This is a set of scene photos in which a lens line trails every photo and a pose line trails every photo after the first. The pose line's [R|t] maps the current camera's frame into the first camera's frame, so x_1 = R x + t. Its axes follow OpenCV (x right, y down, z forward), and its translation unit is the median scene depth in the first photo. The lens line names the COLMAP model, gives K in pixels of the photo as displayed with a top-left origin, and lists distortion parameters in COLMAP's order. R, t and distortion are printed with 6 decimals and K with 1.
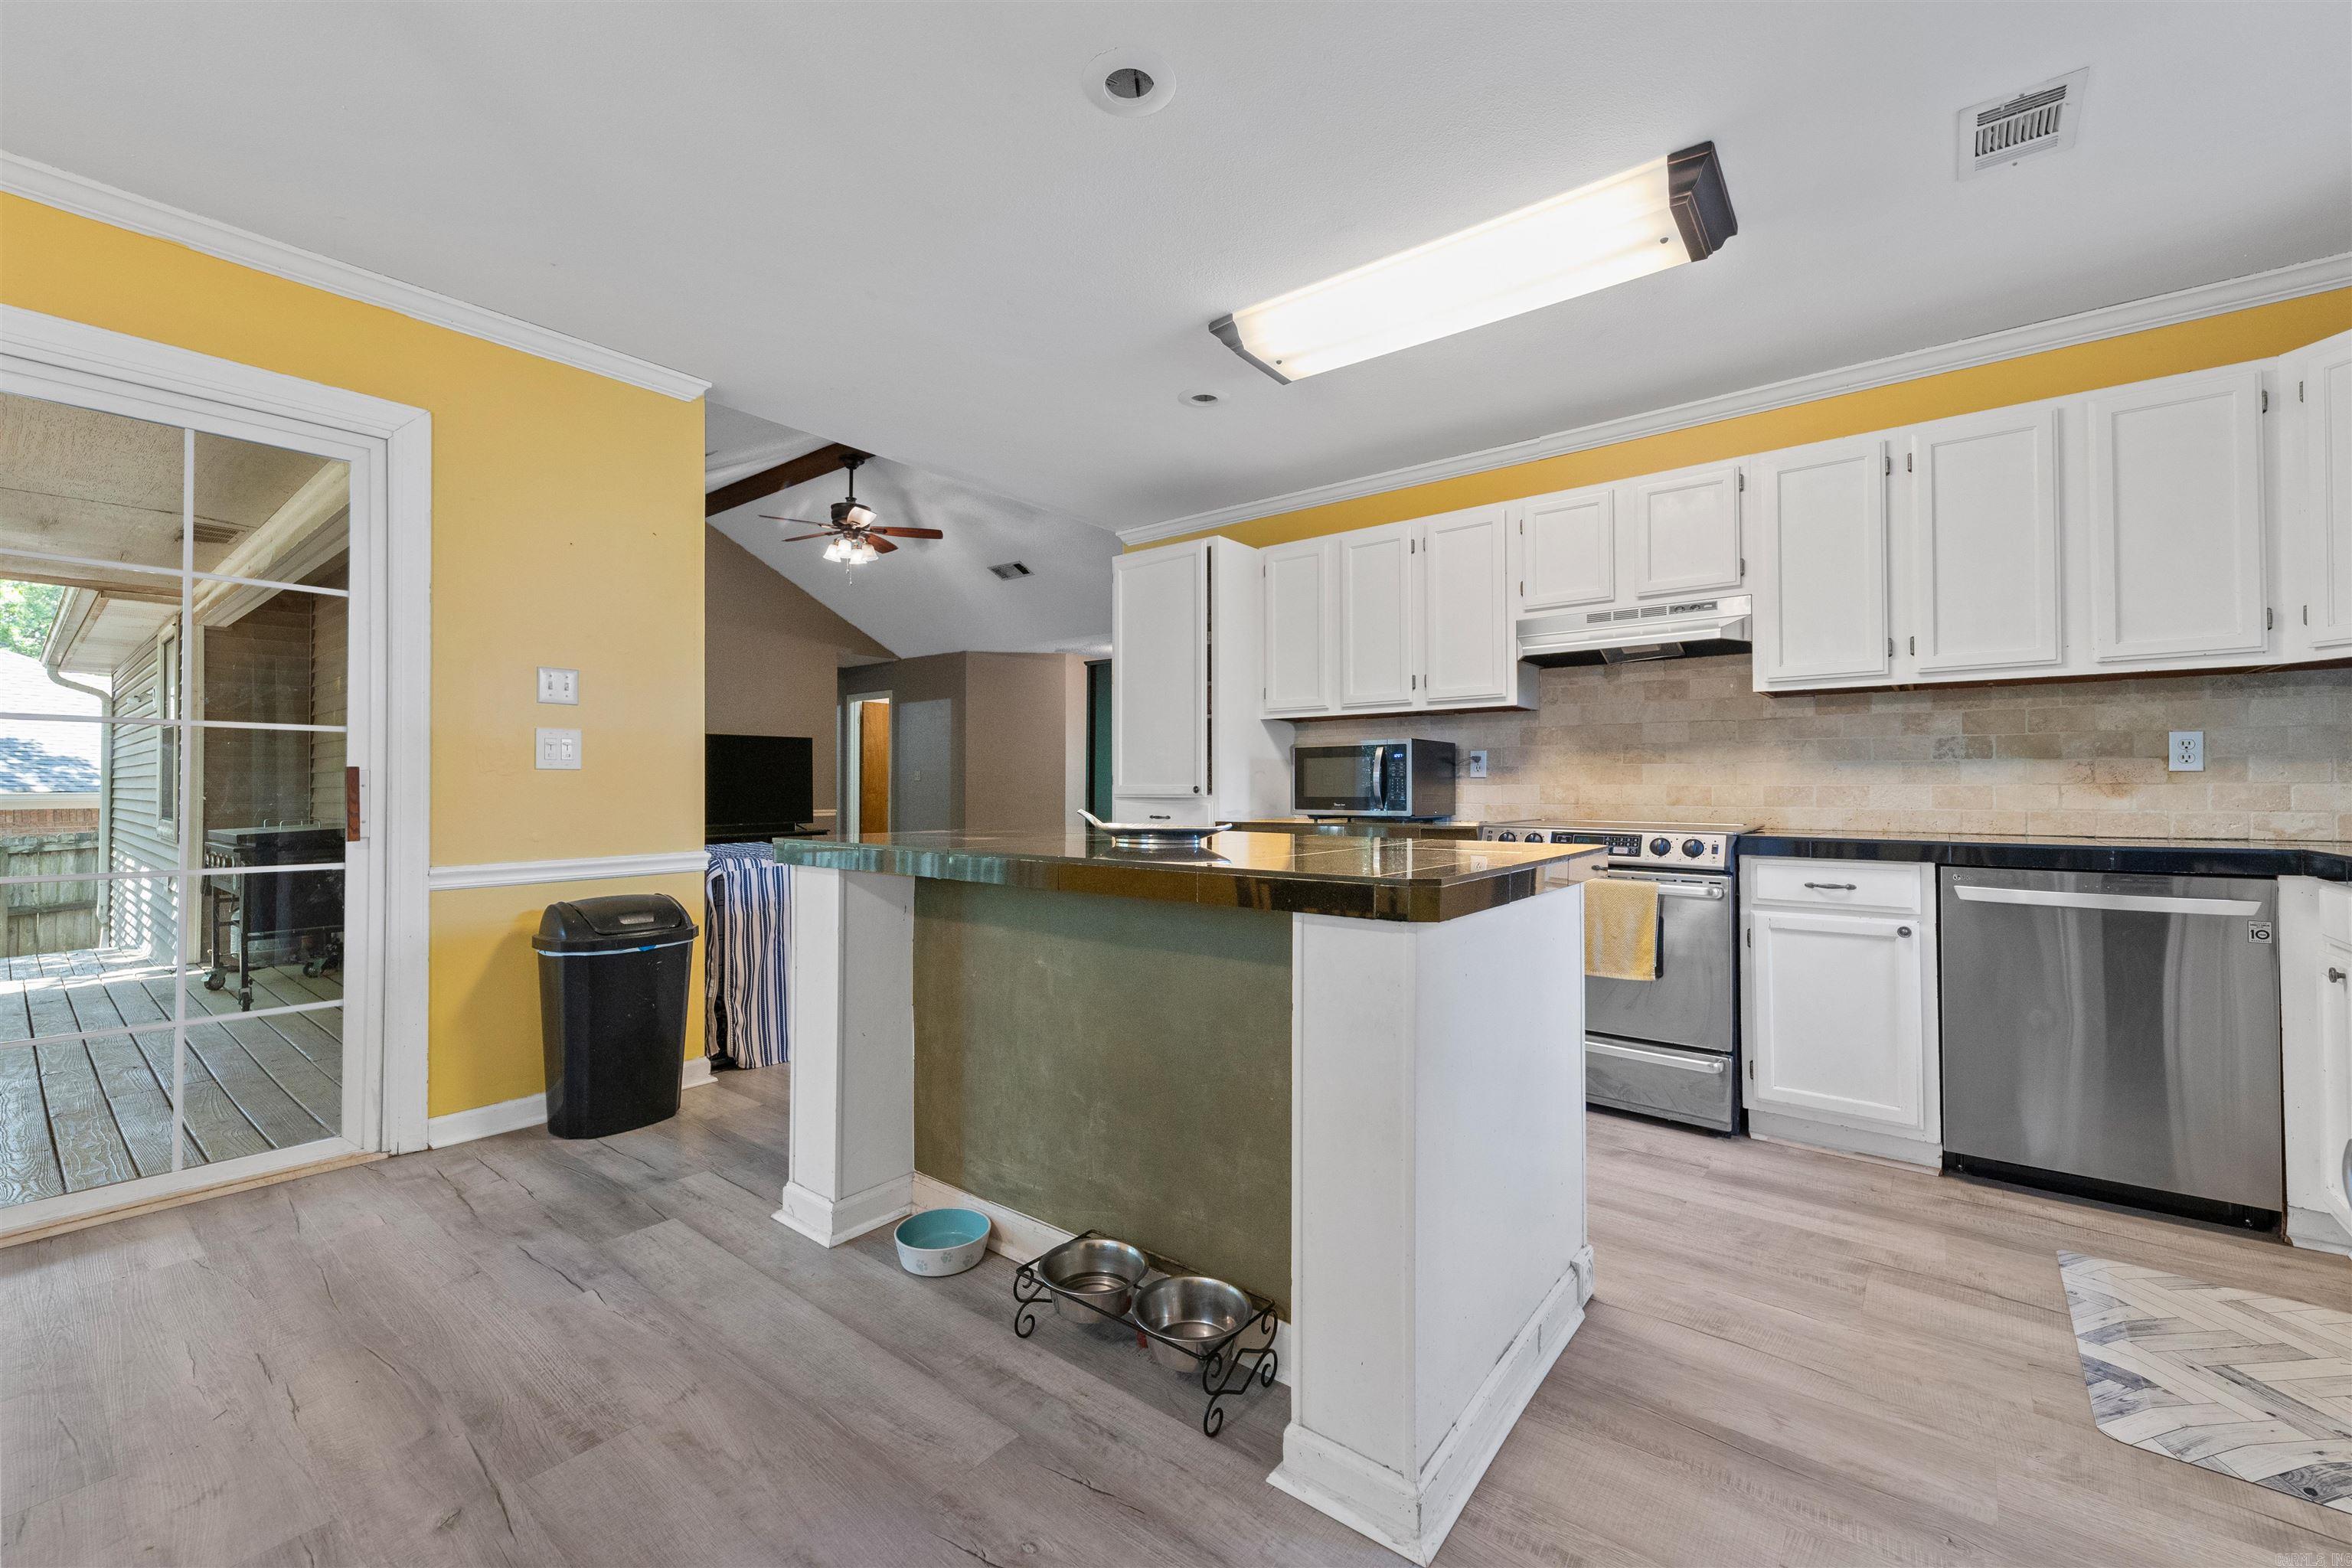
lens RADIAL K [[958.2, 0, 1167.5], [0, 958.2, 775.3], [0, 0, 1]] dist [0.007596, -0.003359]
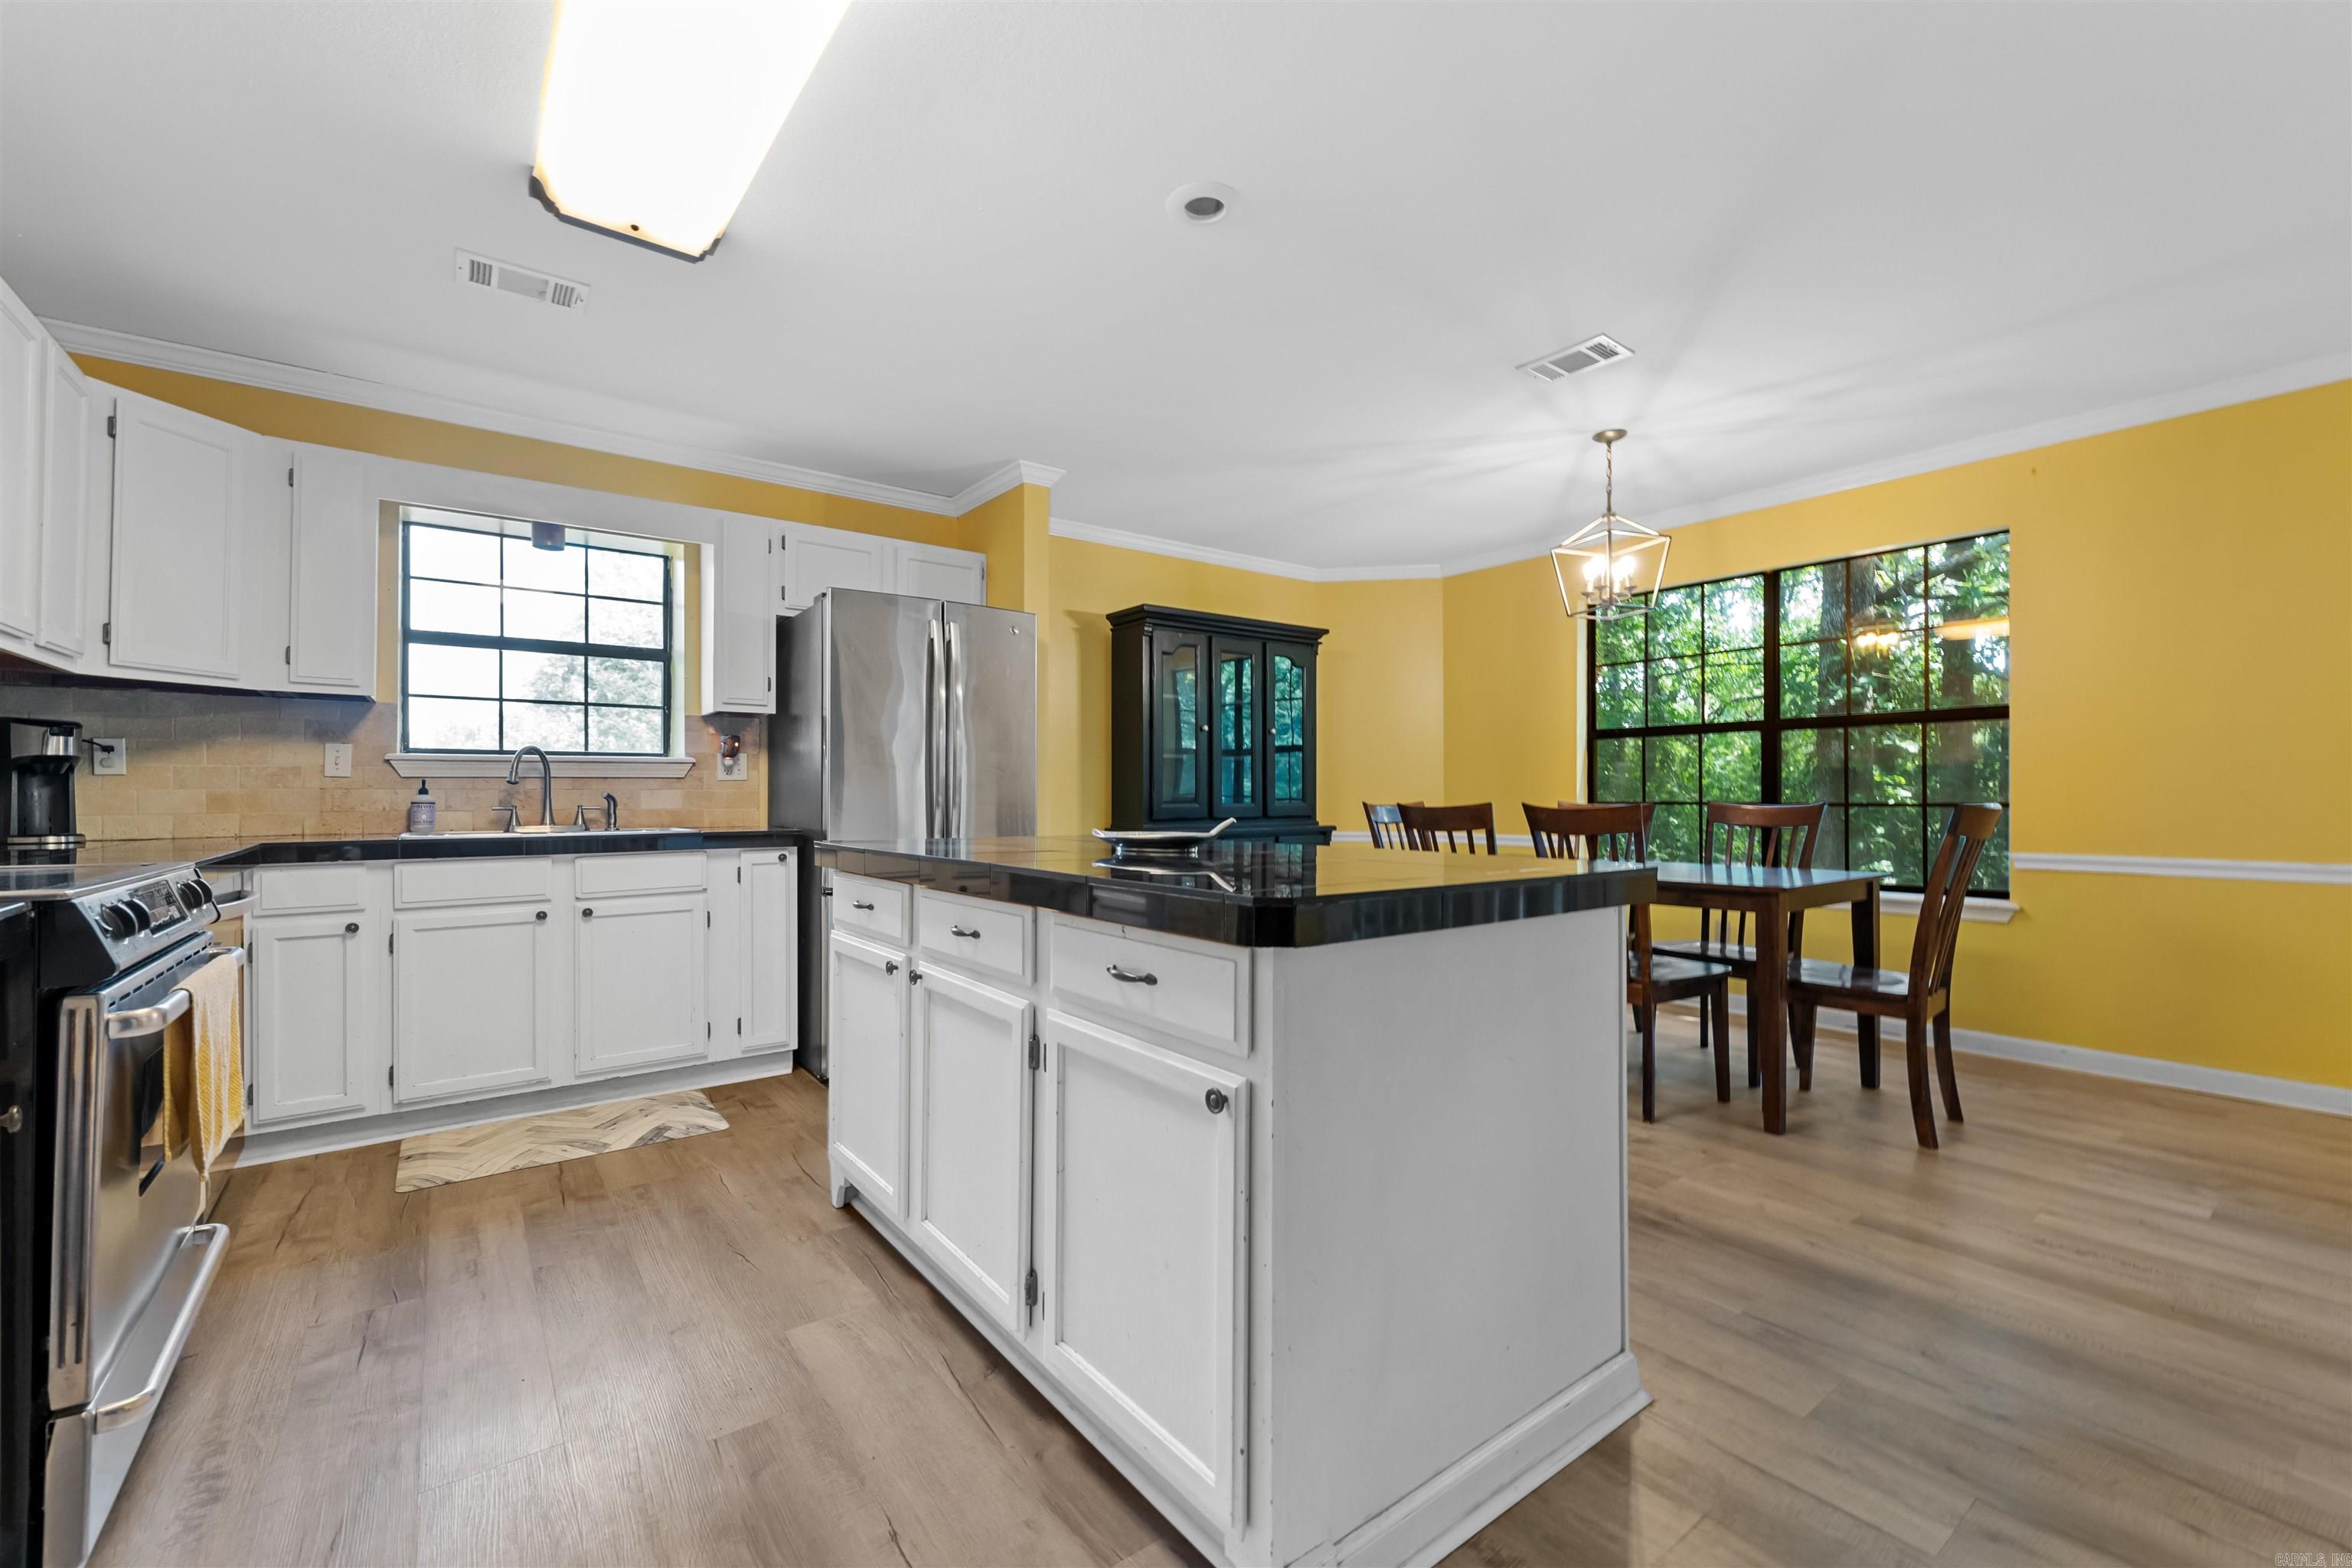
lens RADIAL K [[958.2, 0, 1167.7], [0, 958.2, 788.8], [0, 0, 1]] dist [0.007596, -0.003359]
pose [[-0.970401, 0.000174, 0.241499, -0.186516], [-0.004866, 0.999783, -0.020273, 0.019117], [-0.241450, -0.020848, -0.970189, 1.418163]]
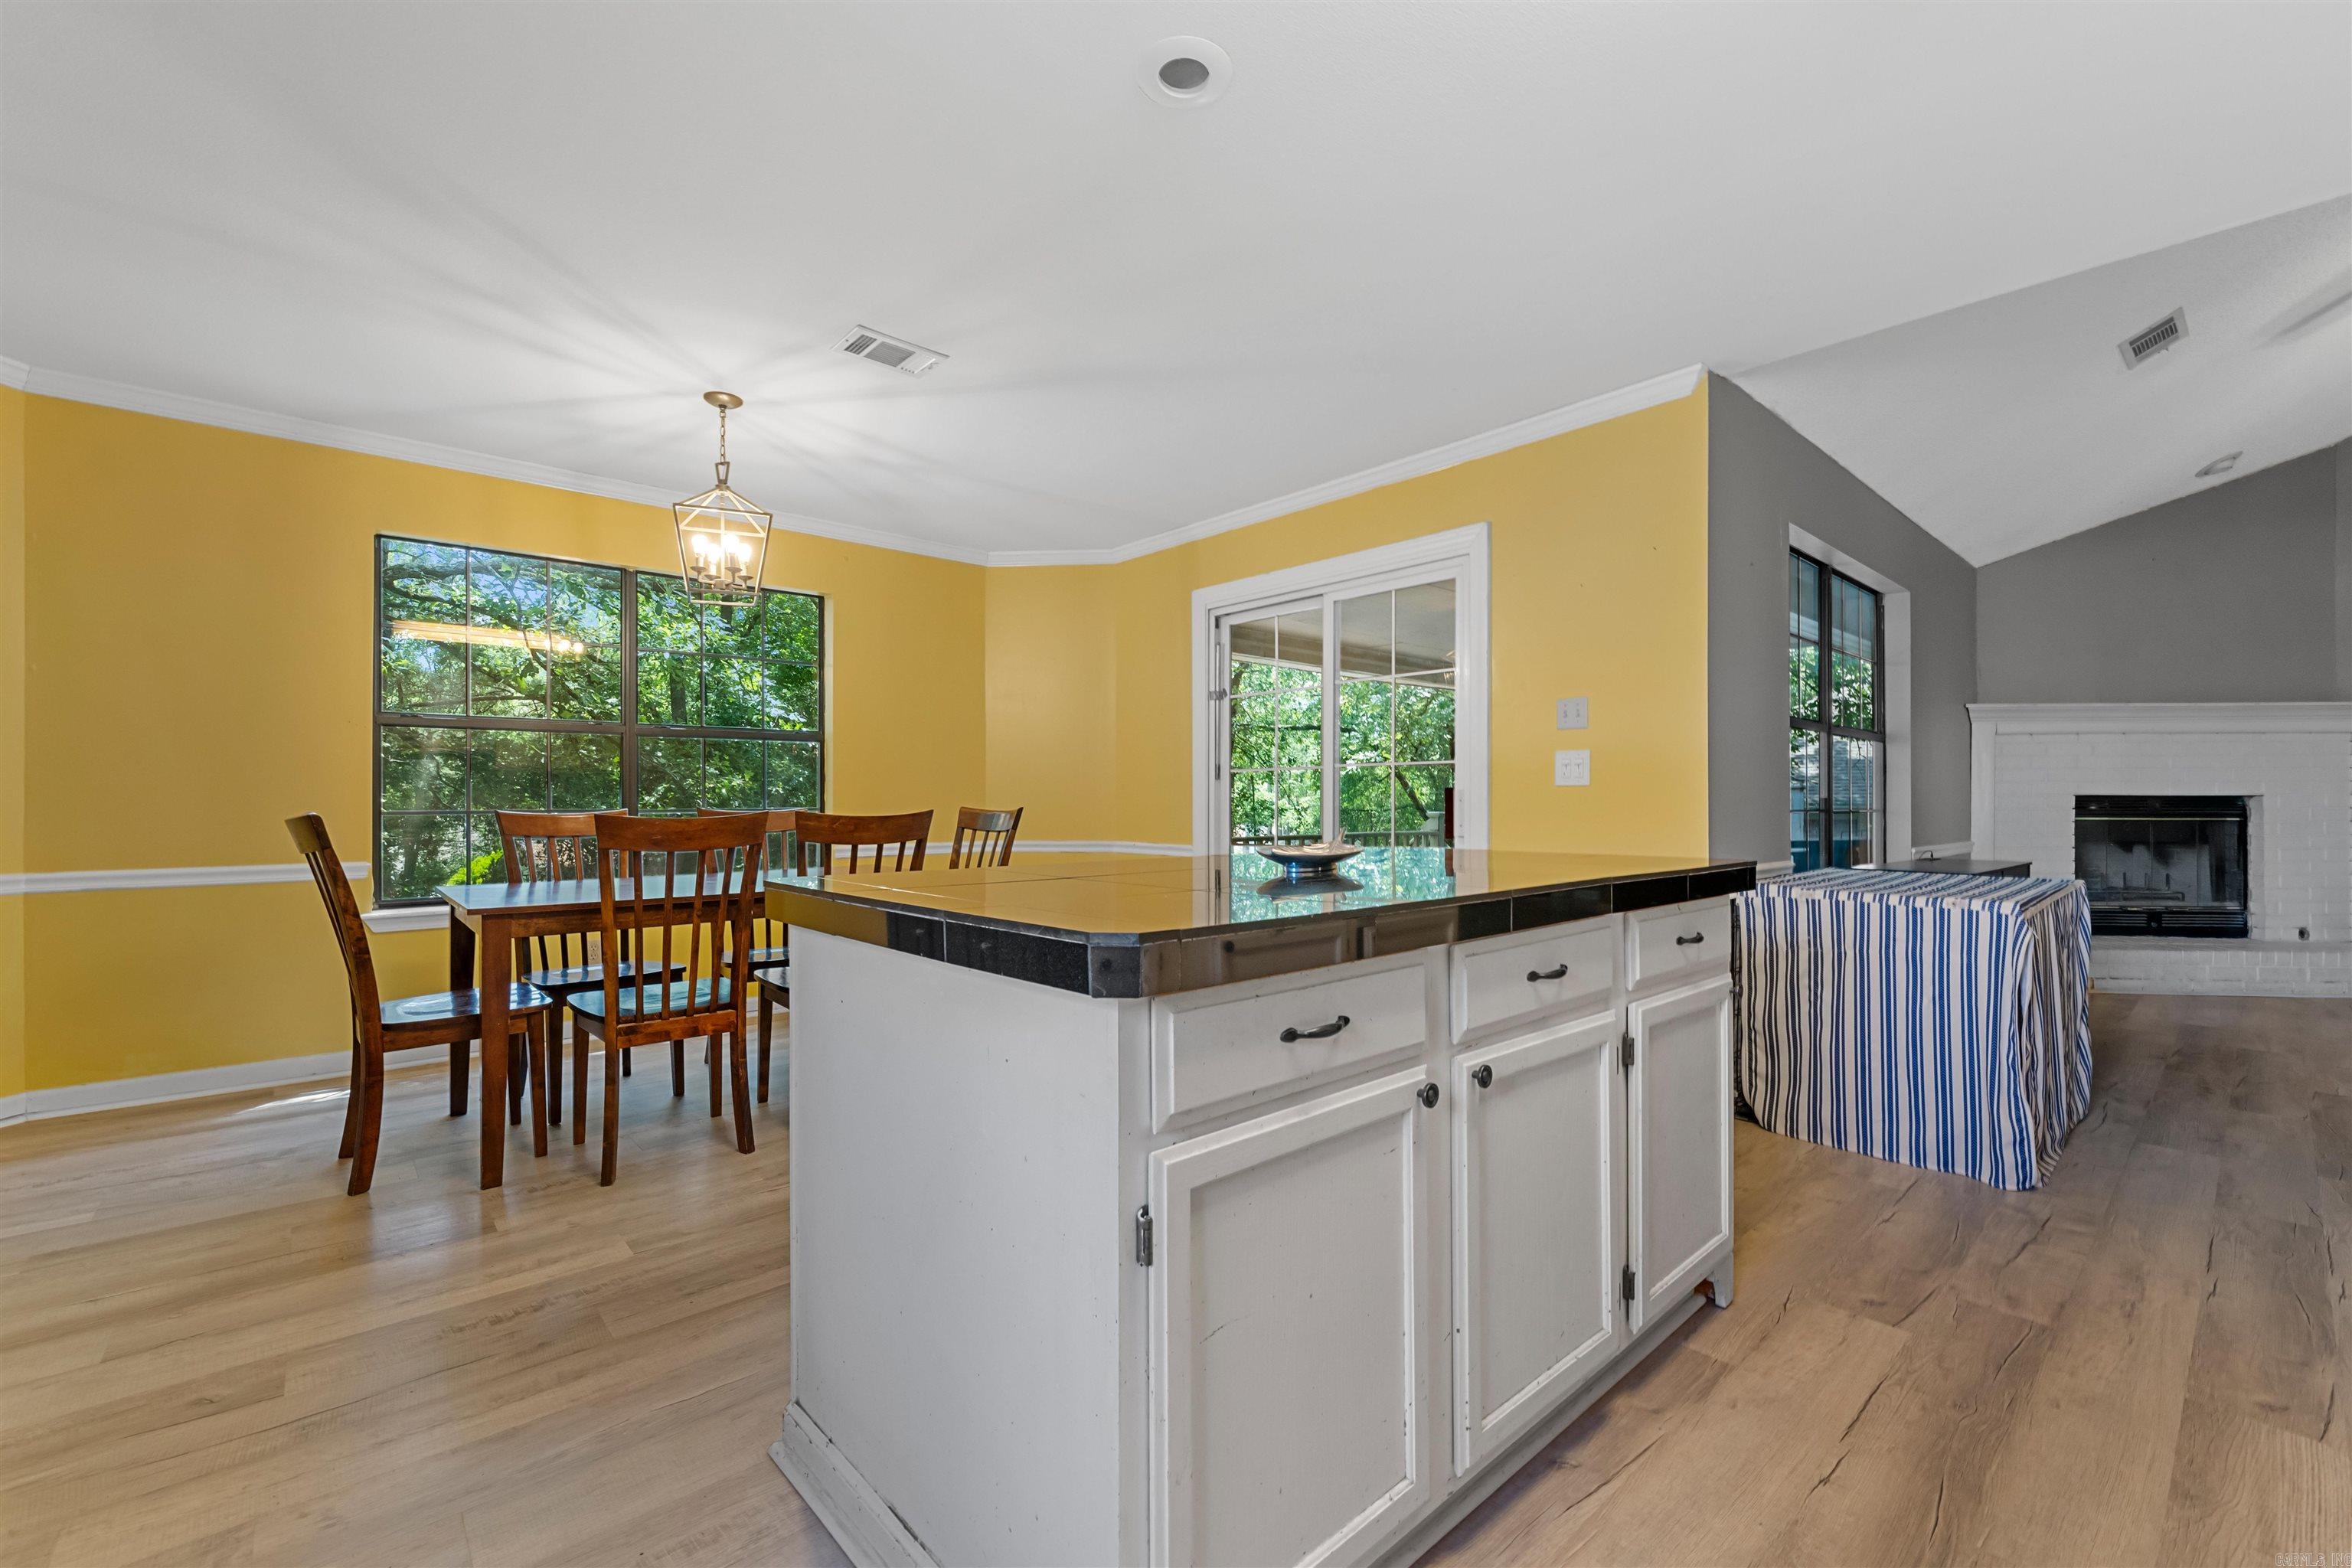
lens RADIAL K [[958.2, 0, 1178.9], [0, 958.2, 804.7], [0, 0, 1]] dist [0.007596, -0.003359]
pose [[-0.165261, 0.001997, -0.986248, 0.600973], [0.013751, 0.999905, -0.000279, 0.009349], [0.986154, -0.013608, -0.165272, 0.753013]]
